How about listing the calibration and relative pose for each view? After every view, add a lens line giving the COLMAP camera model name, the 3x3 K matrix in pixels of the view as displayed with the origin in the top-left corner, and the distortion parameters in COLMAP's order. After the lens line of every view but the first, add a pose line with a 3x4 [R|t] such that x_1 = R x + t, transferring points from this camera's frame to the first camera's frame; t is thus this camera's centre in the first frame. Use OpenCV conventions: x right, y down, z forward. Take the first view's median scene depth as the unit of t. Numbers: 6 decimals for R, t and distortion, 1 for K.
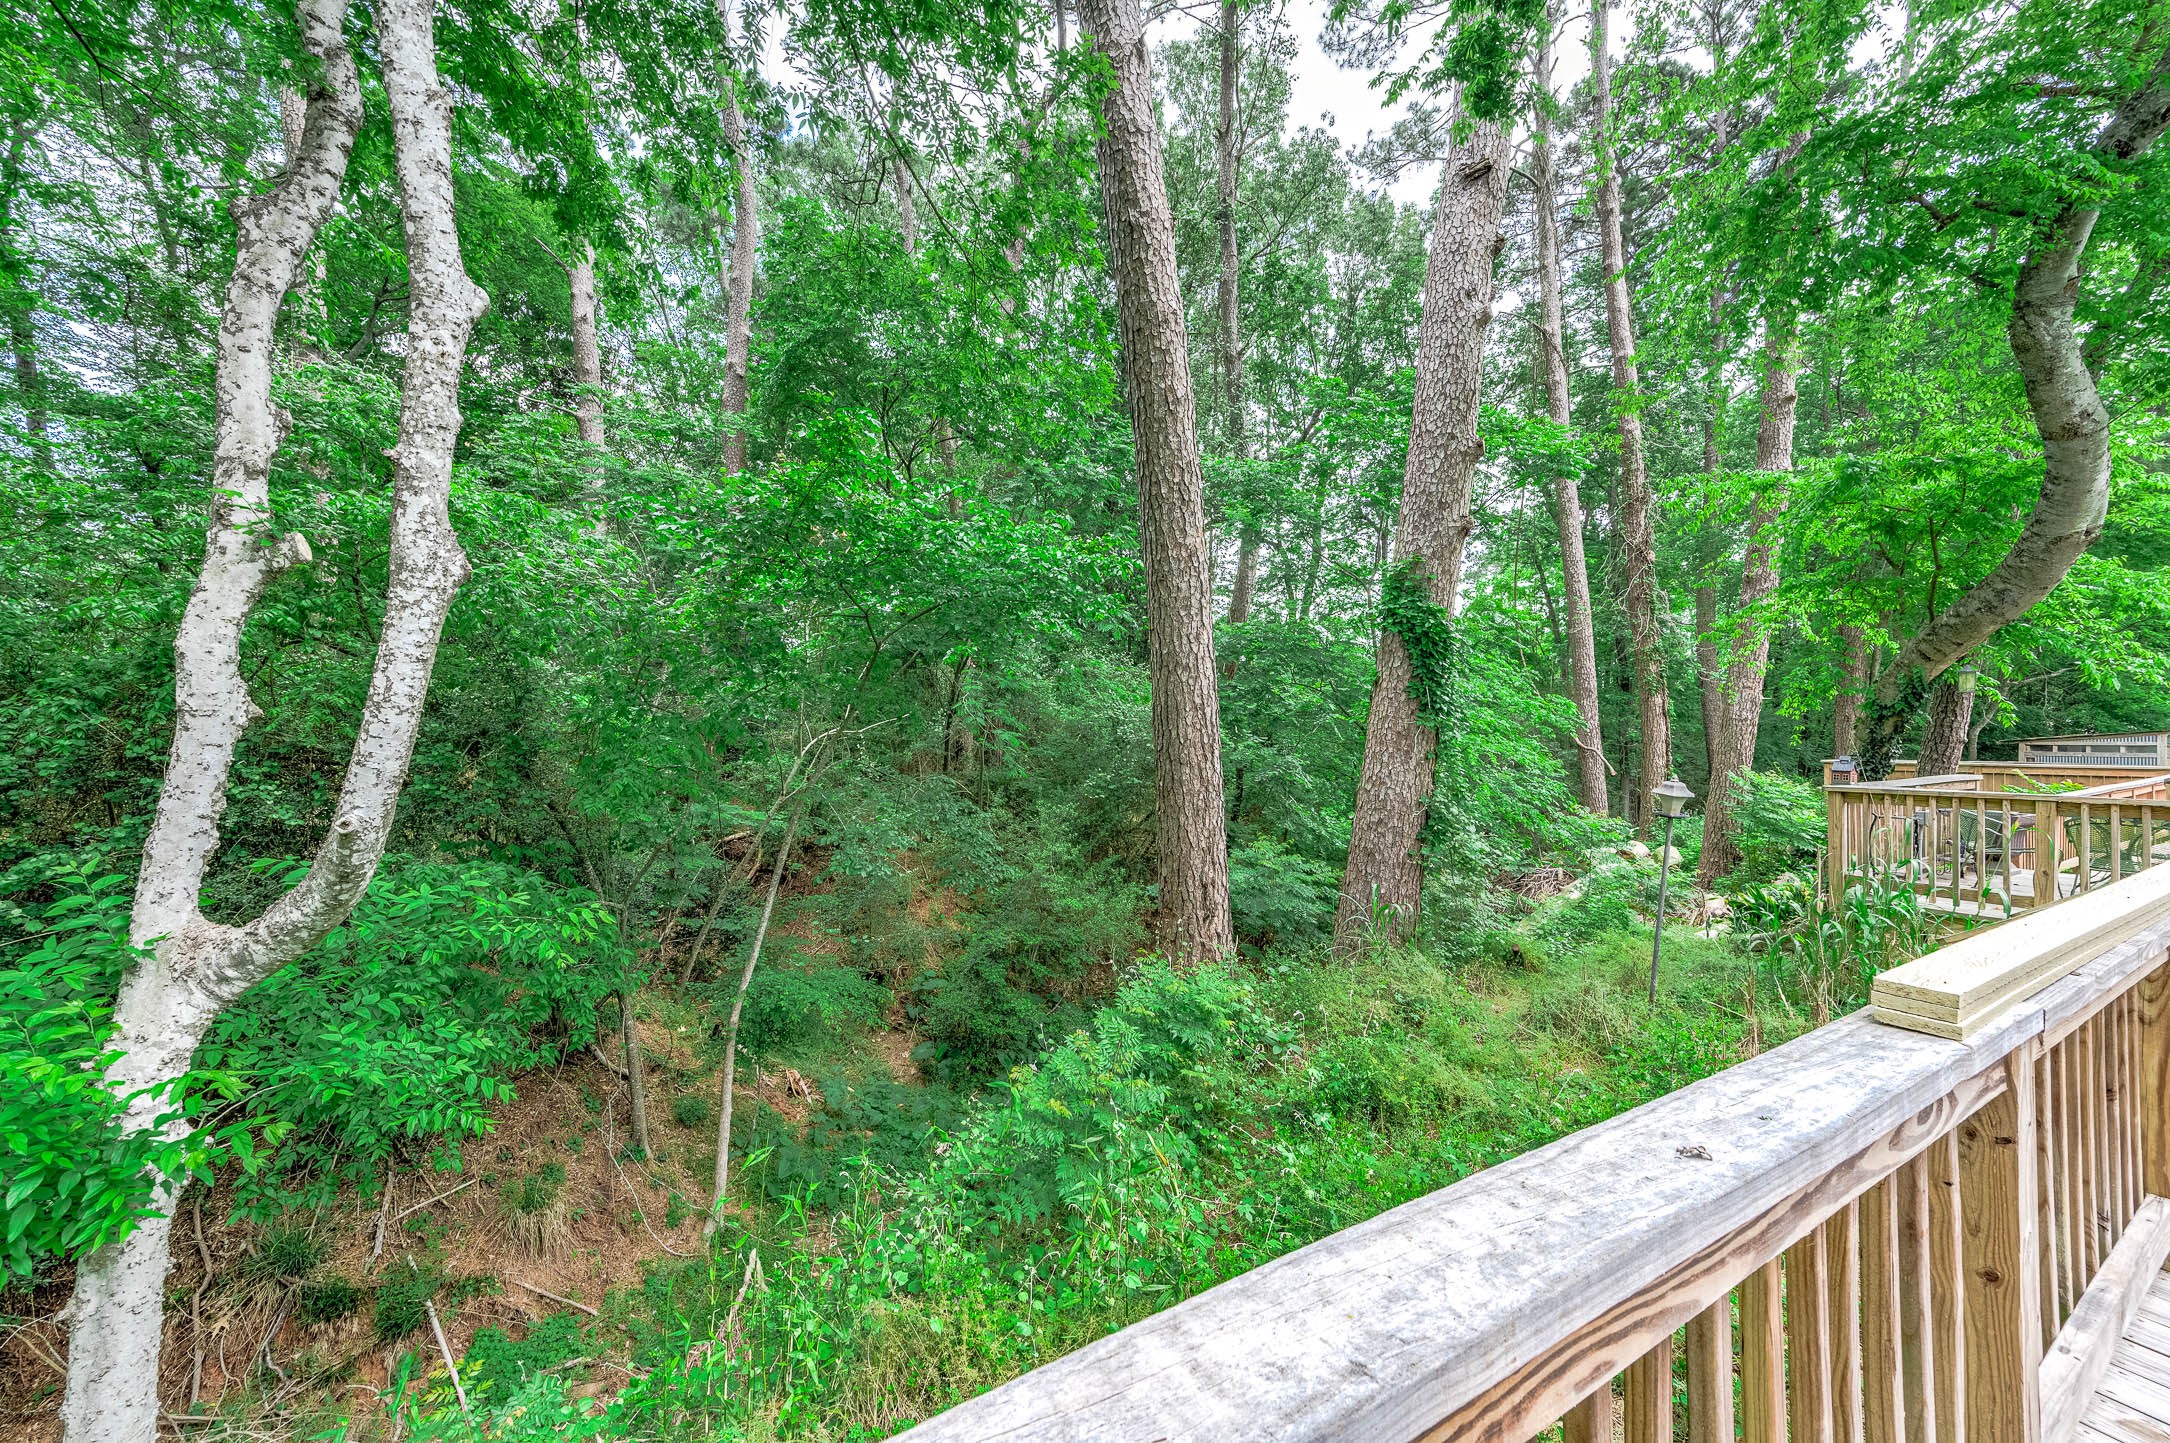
lens RADIAL K [[857.4, 0, 1078.3], [0, 857.4, 713.2], [0, 0, 1]] dist [0.018215, 0.000200]
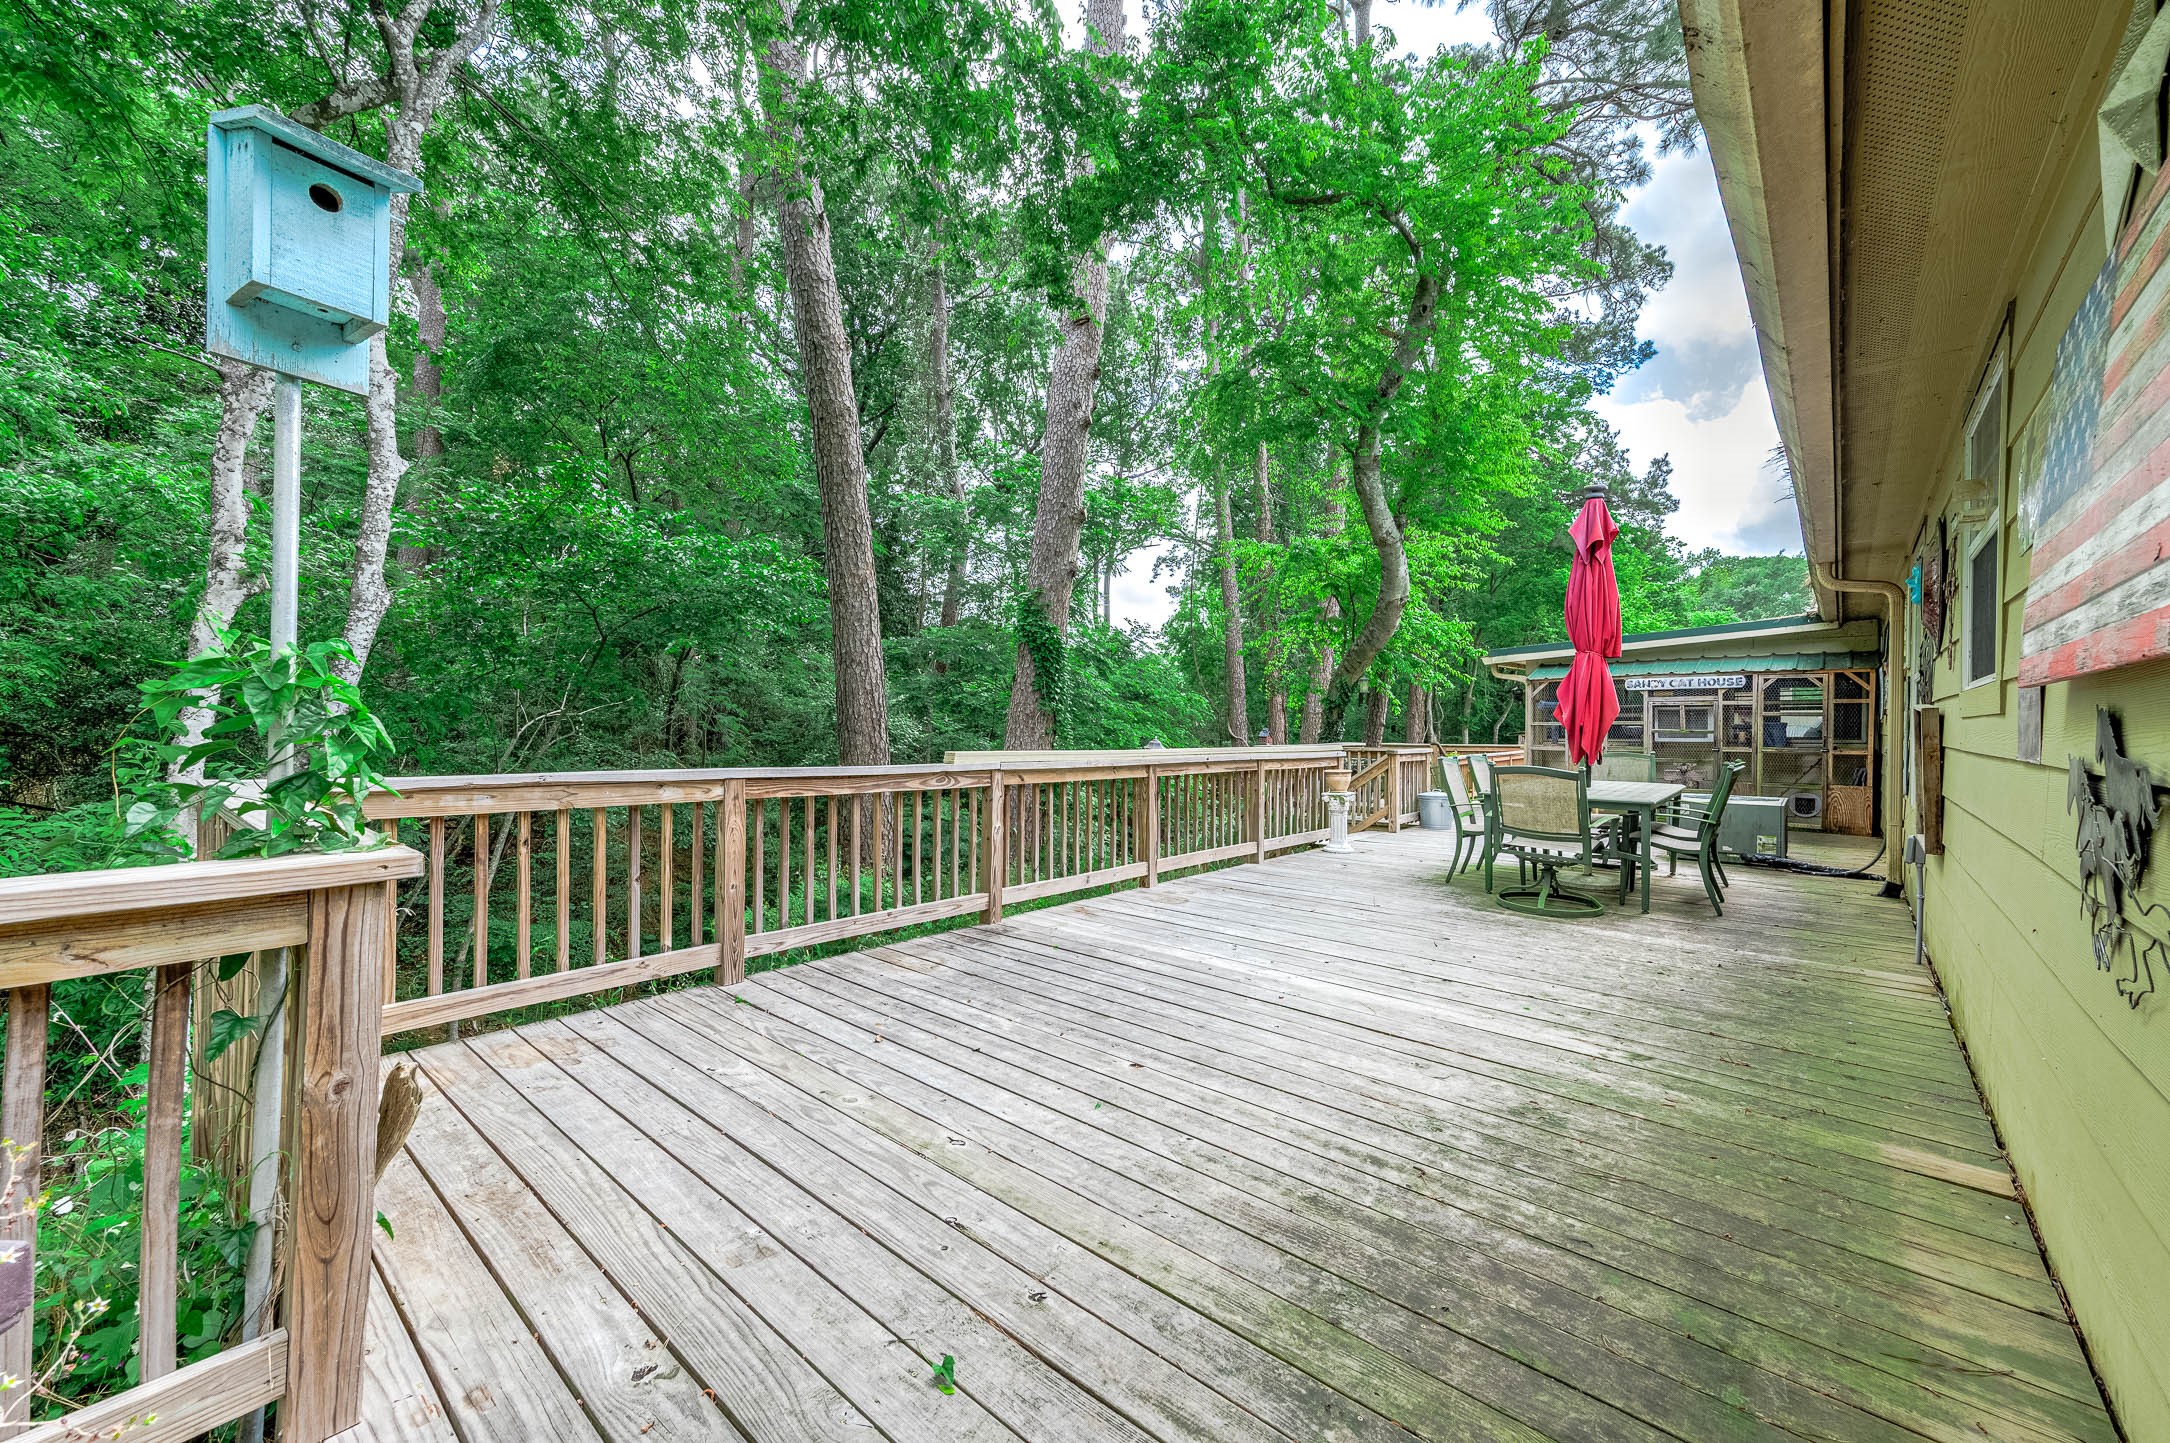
lens RADIAL K [[857.4, 0, 1088.7], [0, 857.4, 723.4], [0, 0, 1]] dist [0.018215, 0.000200]
pose [[0.955170, 0.006105, 0.295995, 0.072361], [-0.010618, 0.999851, 0.013640, 0.021891], [-0.295868, -0.016171, 0.955092, -0.452137]]
